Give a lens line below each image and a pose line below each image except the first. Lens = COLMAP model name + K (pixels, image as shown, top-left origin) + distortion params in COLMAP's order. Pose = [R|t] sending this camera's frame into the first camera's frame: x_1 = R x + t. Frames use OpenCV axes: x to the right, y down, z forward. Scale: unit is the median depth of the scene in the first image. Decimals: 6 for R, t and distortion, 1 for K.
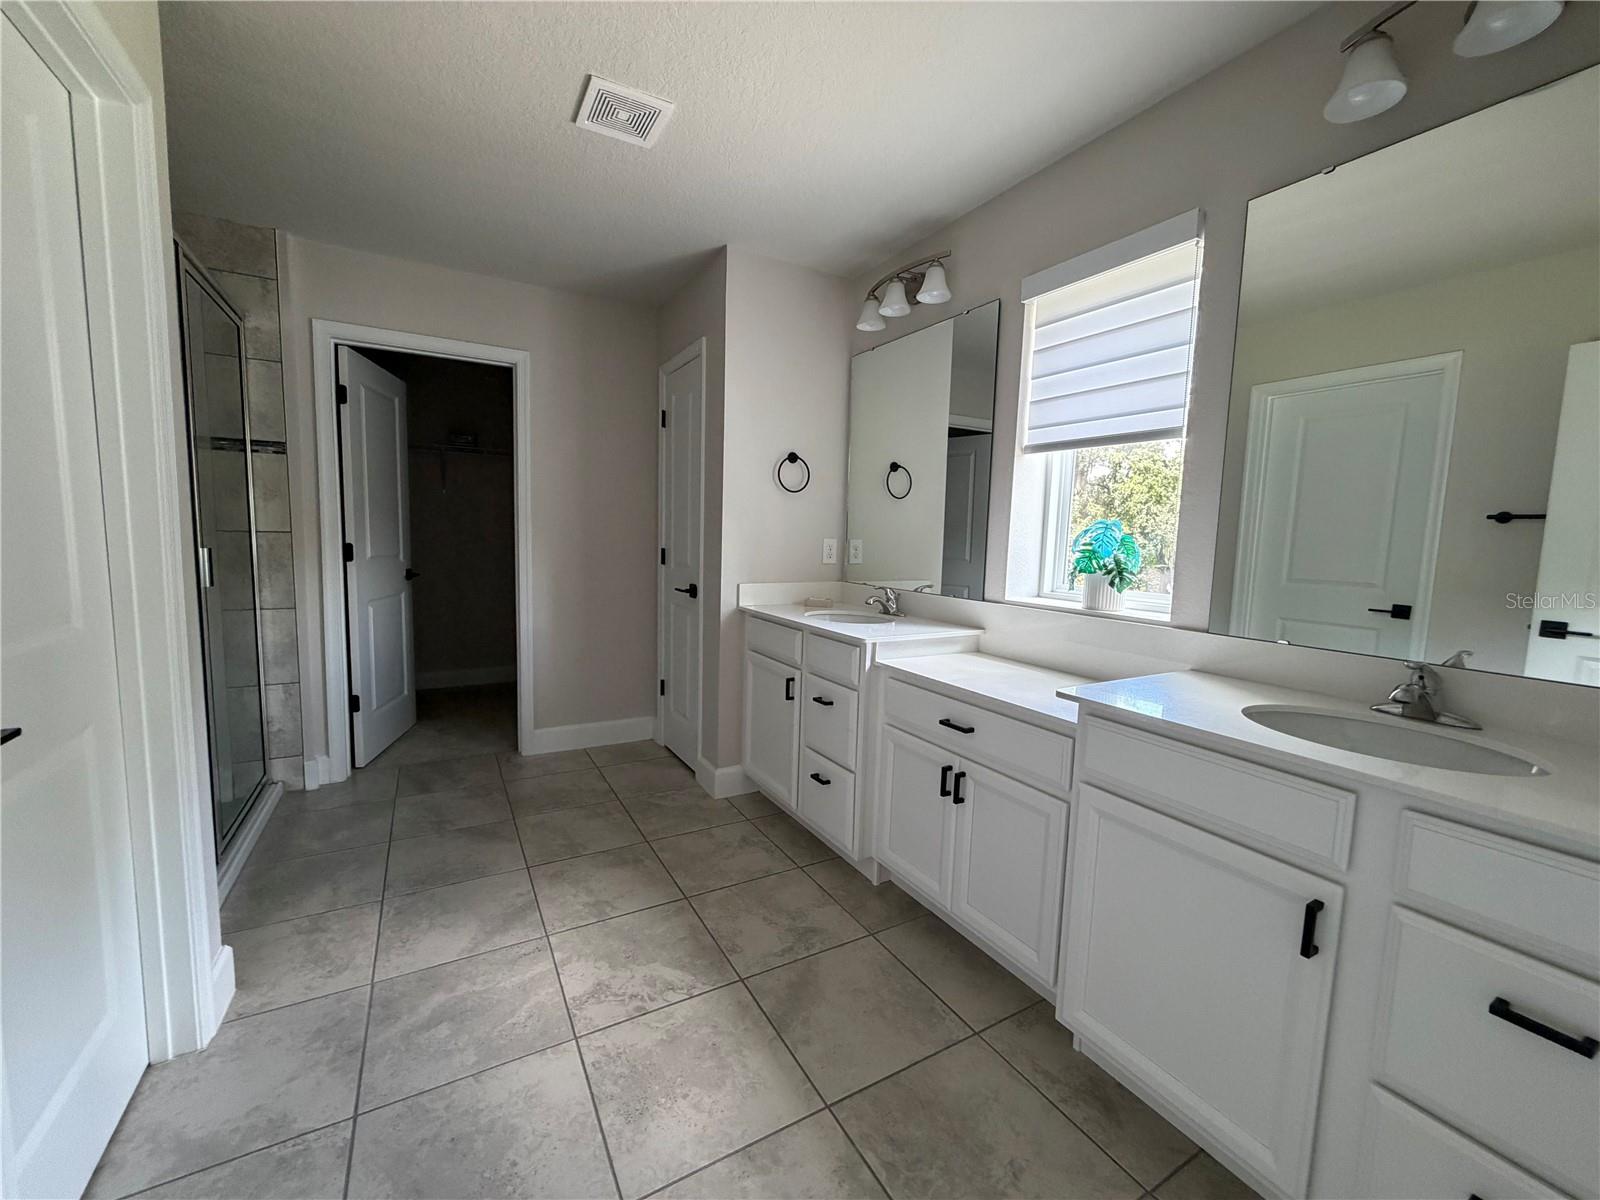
lens RADIAL K [[636.4, 0, 794.5], [0, 636.4, 598.5], [0, 0, 1]] dist [-0.002125, 0.000196]
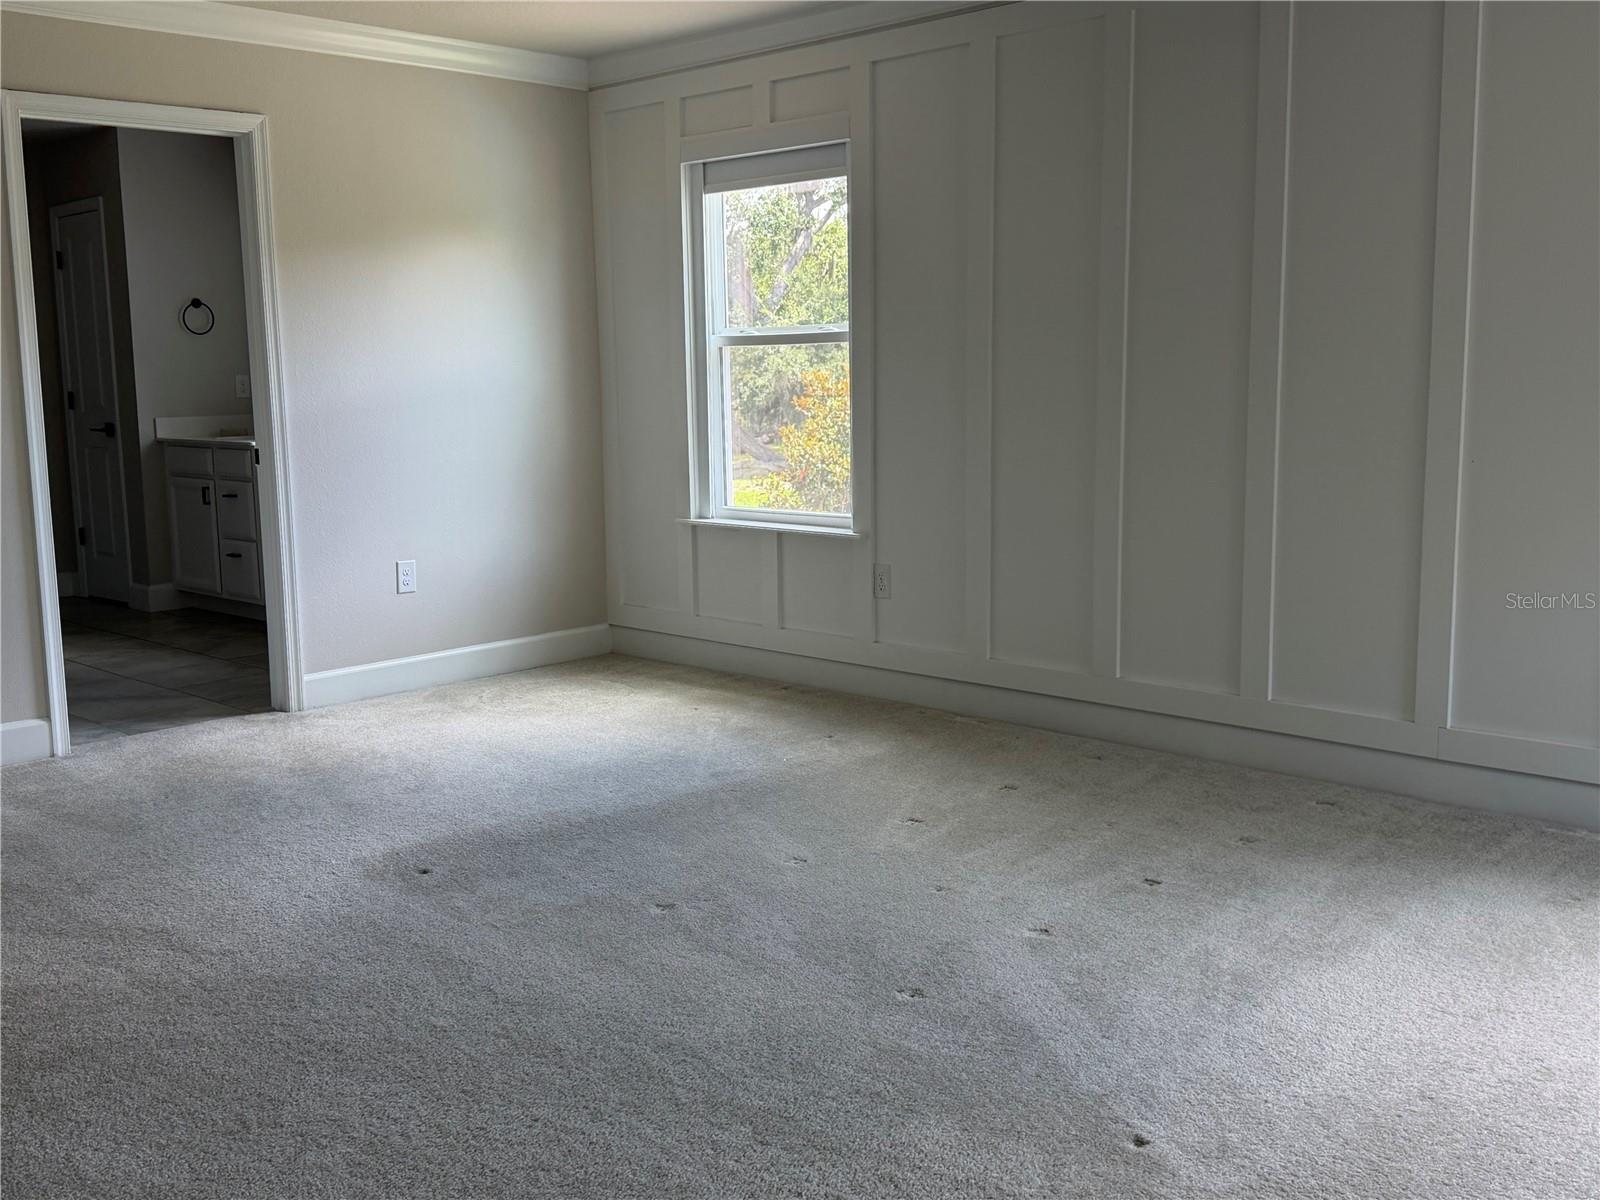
lens RADIAL K [[1572.2, 0, 800.0], [0, 1572.2, 600.0], [0, 0, 1]] dist [0.005445, -0.001322]
pose [[0.956696, -0.082315, 0.279207, 0.196192], [0.070263, 0.996124, 0.052919, 0.226595], [-0.282481, -0.031010, 0.958772, -1.959944]]
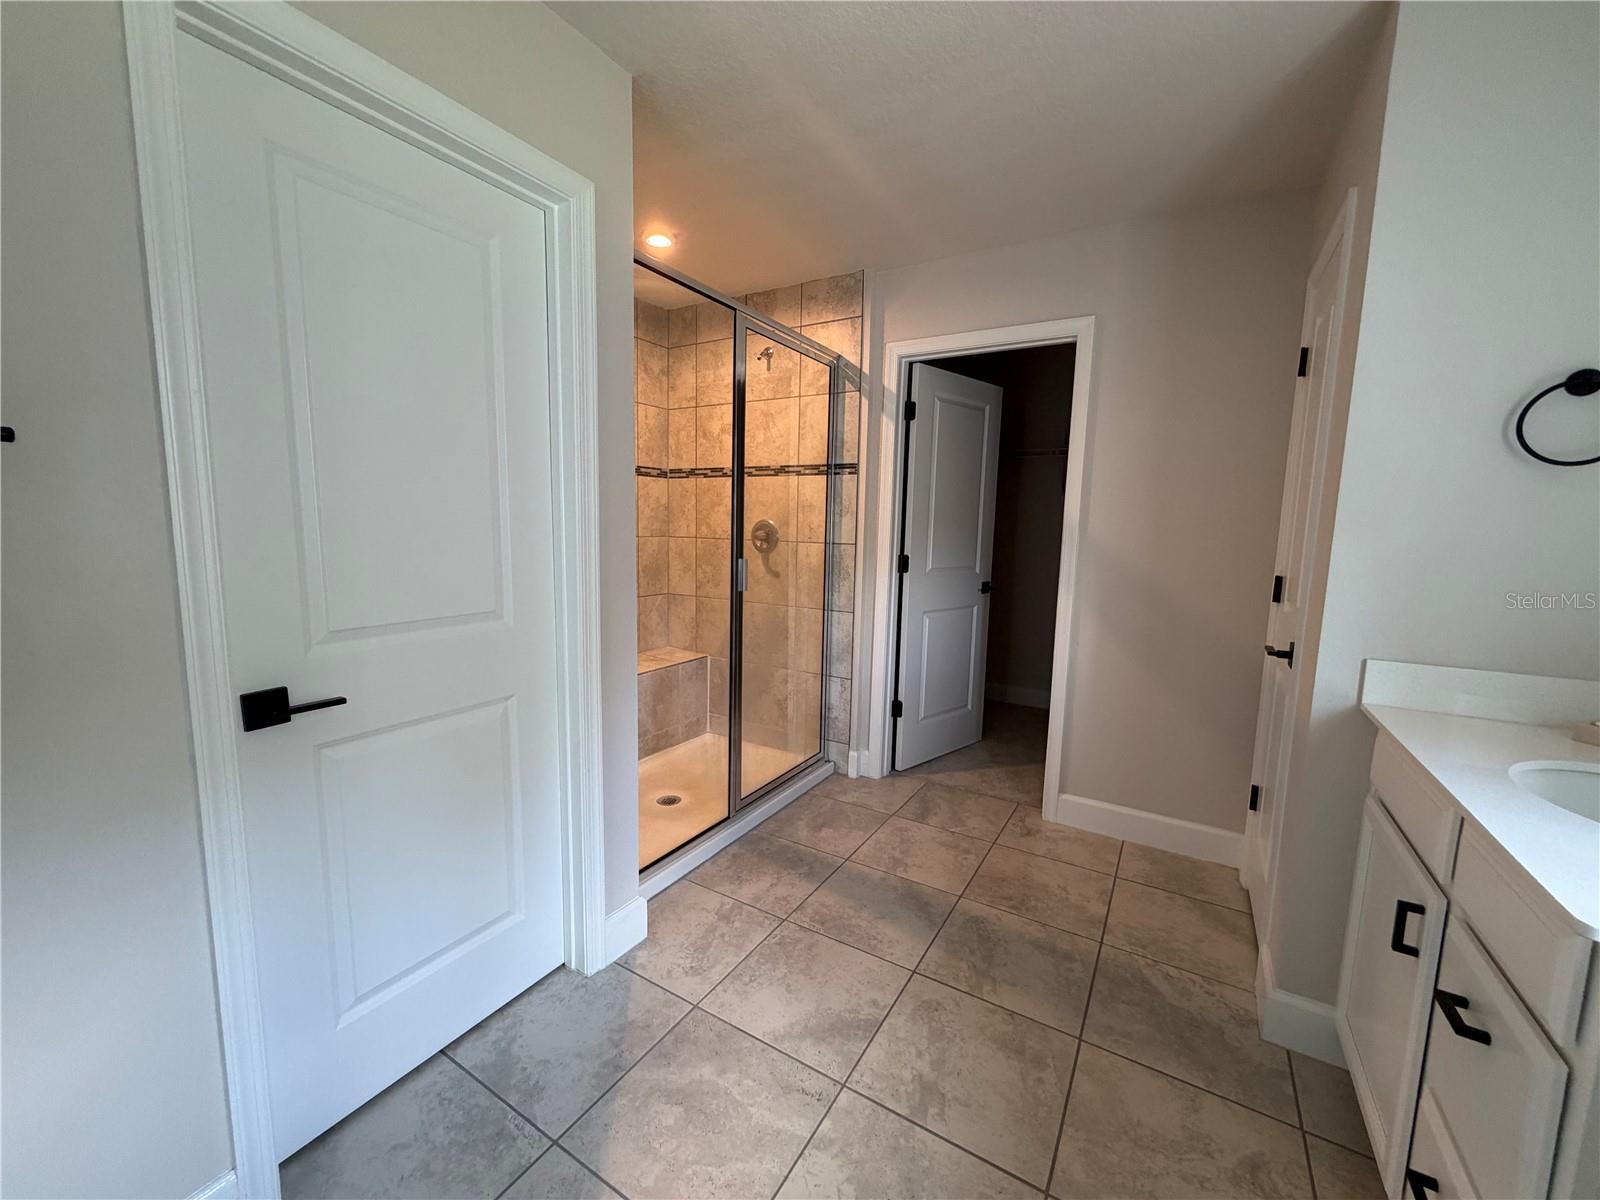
lens RADIAL K [[636.4, 0, 794.5], [0, 636.4, 598.5], [0, 0, 1]] dist [-0.002125, 0.000196]
pose [[0.483607, 0.088704, -0.870779, 0.125380], [-0.097661, 0.994108, 0.047029, -0.050055], [0.869820, 0.062297, 0.489420, 0.357648]]
